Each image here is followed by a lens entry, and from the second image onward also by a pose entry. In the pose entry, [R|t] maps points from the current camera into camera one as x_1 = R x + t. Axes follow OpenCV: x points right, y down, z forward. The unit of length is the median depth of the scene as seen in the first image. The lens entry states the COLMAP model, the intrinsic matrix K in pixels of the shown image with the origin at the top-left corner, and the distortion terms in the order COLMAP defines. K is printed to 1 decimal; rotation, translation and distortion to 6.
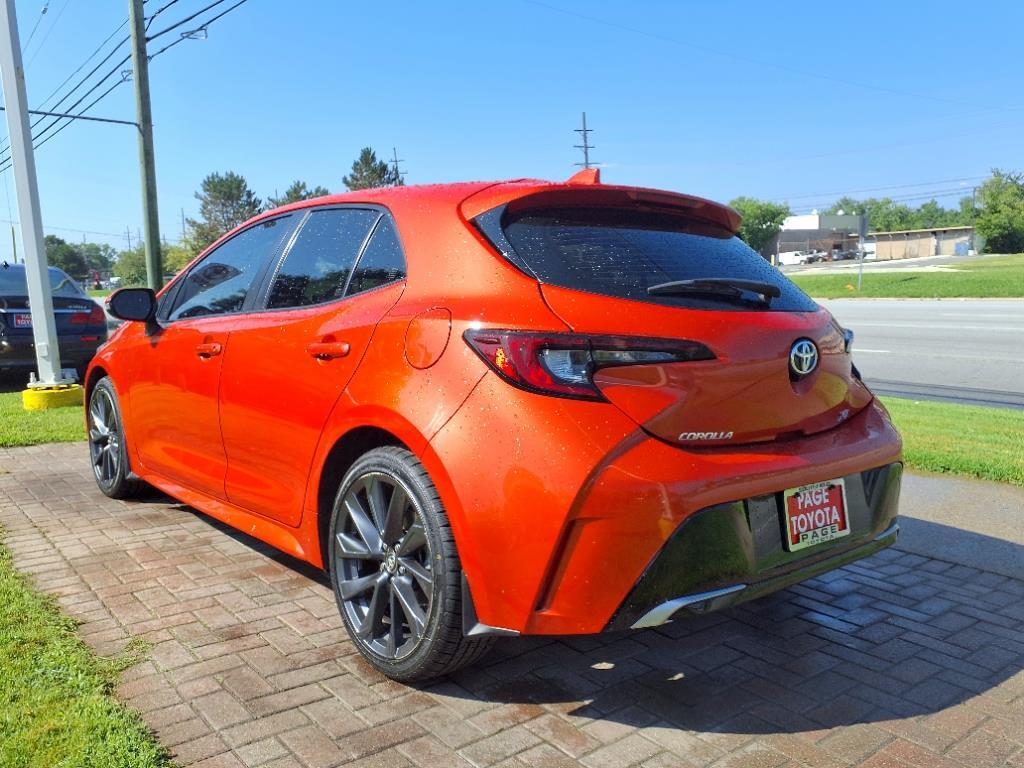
lens RADIAL K [[830.2, 0, 512.0], [0, 830.2, 384.0], [0, 0, 1]] dist [0.001079, -0.002465]
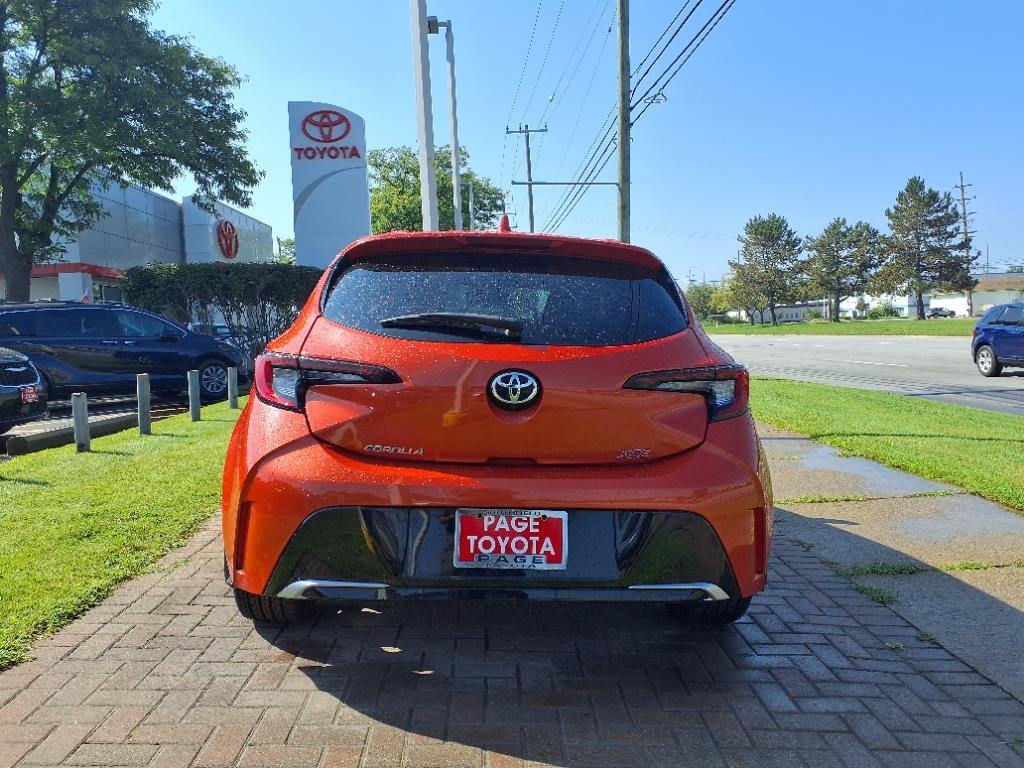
lens RADIAL K [[804.3, 0, 512.0], [0, 804.3, 384.0], [0, 0, 1]] dist [0.087359, -0.111862]
pose [[0.805051, 0.046872, -0.591351, 0.922450], [-0.072279, 0.997197, -0.019359, -0.016648], [0.588786, 0.058328, 0.806182, 0.175758]]
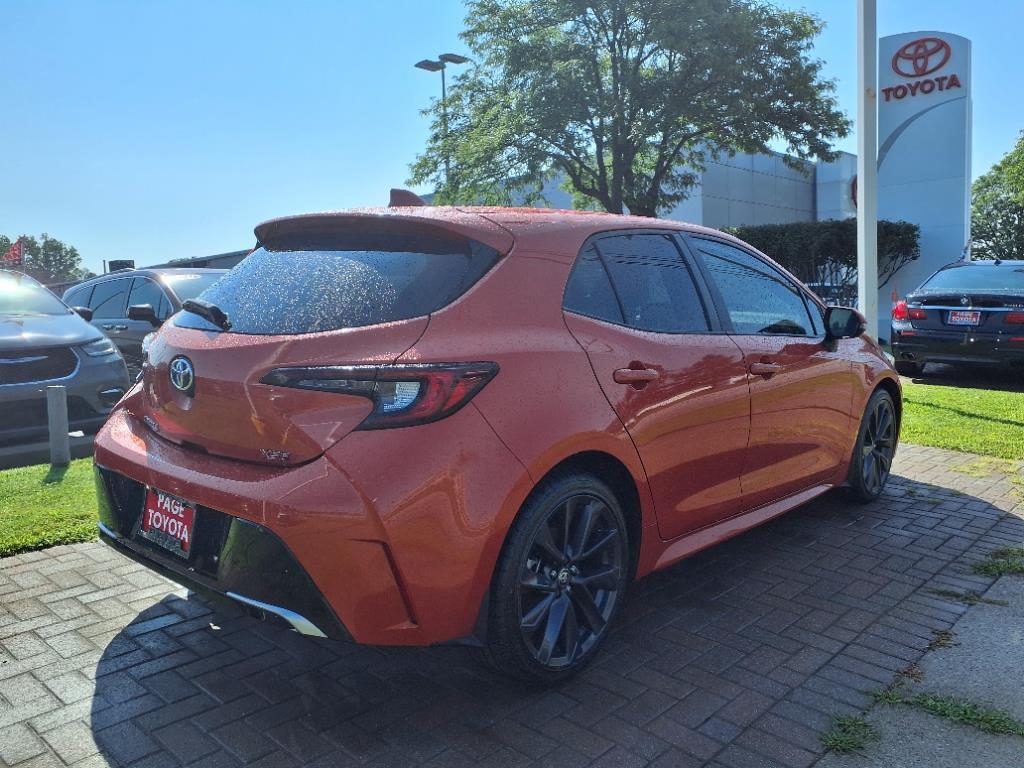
lens RADIAL K [[804.3, 0, 512.0], [0, 804.3, 384.0], [0, 0, 1]] dist [0.087359, -0.111862]
pose [[0.163297, 0.120831, -0.979150, 1.412198], [-0.107691, 0.988724, 0.104053, -0.171667], [0.980682, 0.088454, 0.174468, 1.200126]]
